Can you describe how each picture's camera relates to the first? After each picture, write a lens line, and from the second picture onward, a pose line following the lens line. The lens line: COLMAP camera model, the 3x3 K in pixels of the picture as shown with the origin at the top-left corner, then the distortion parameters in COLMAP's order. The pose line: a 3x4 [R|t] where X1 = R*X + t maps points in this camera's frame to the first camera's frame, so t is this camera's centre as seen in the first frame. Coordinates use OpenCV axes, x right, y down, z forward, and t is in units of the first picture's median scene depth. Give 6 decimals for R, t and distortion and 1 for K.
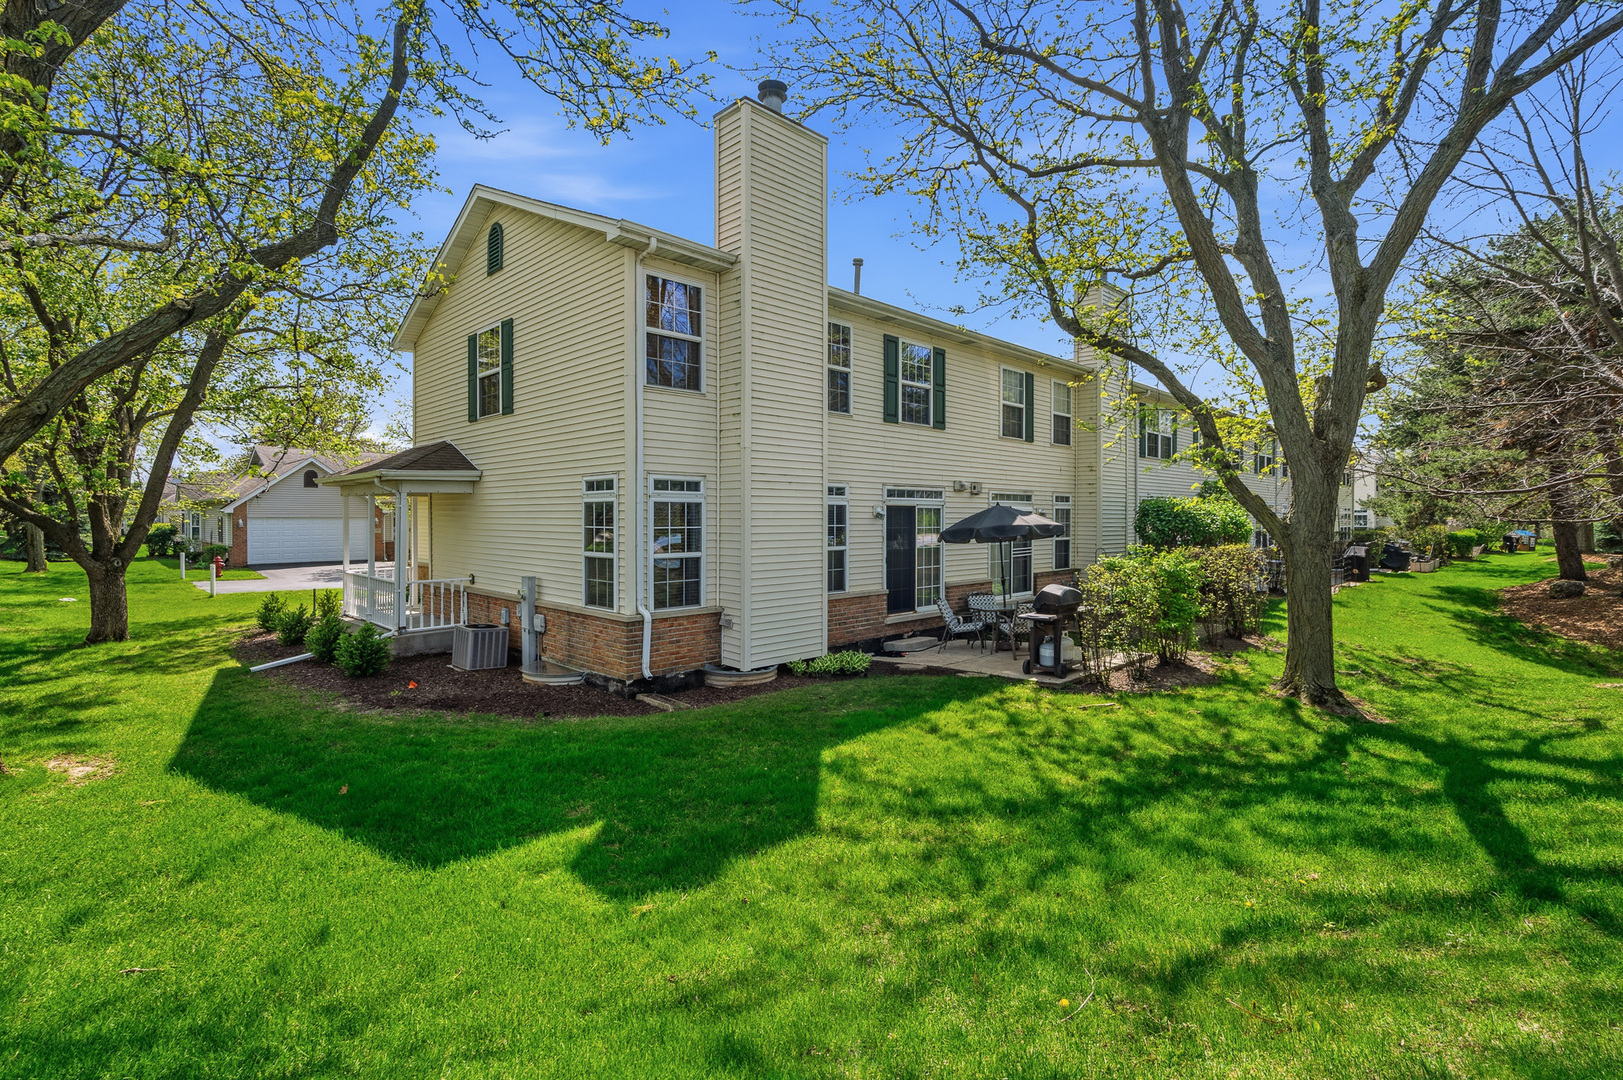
lens RADIAL K [[739.0, 0, 804.6], [0, 739.0, 541.5], [0, 0, 1]] dist [-0.001597, 0.005234]
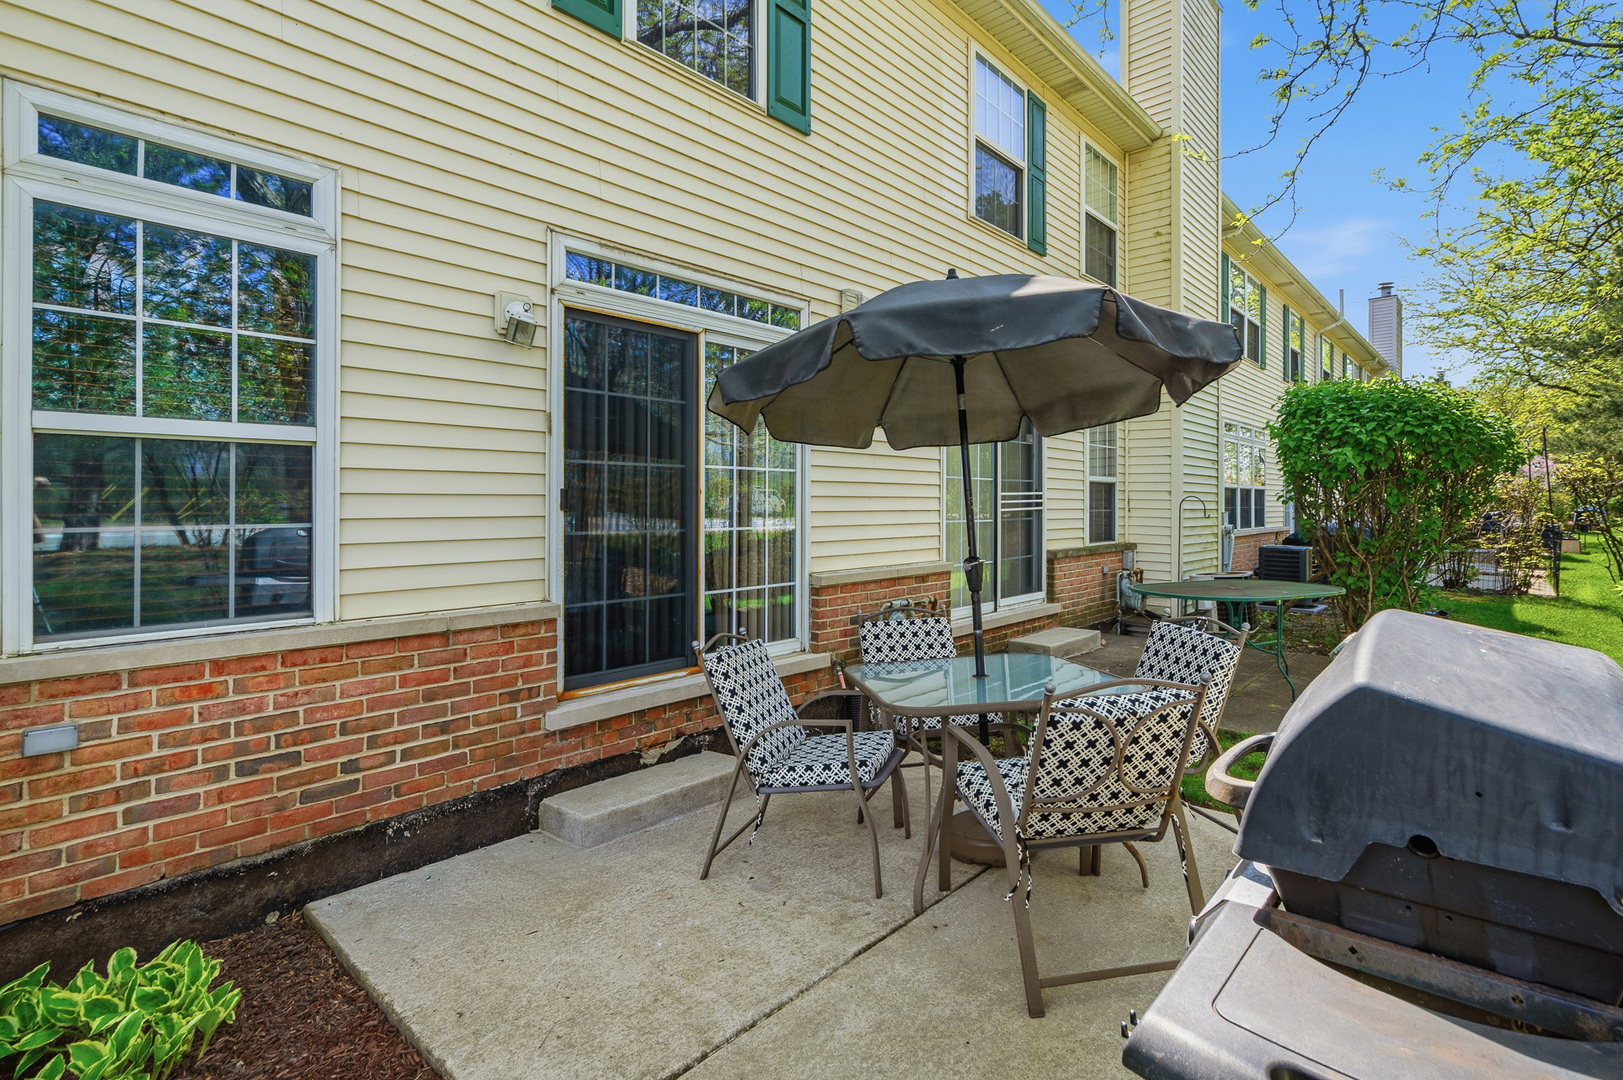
lens RADIAL K [[827.1, 0, 813.5], [0, 827.1, 506.0], [0, 0, 1]] dist [-0.000684, -0.000286]
pose [[0.998422, 0.001781, 0.056126, 0.171577], [-0.000684, 0.999808, -0.019558, 0.031194], [-0.056150, 0.019489, 0.998232, 0.618623]]
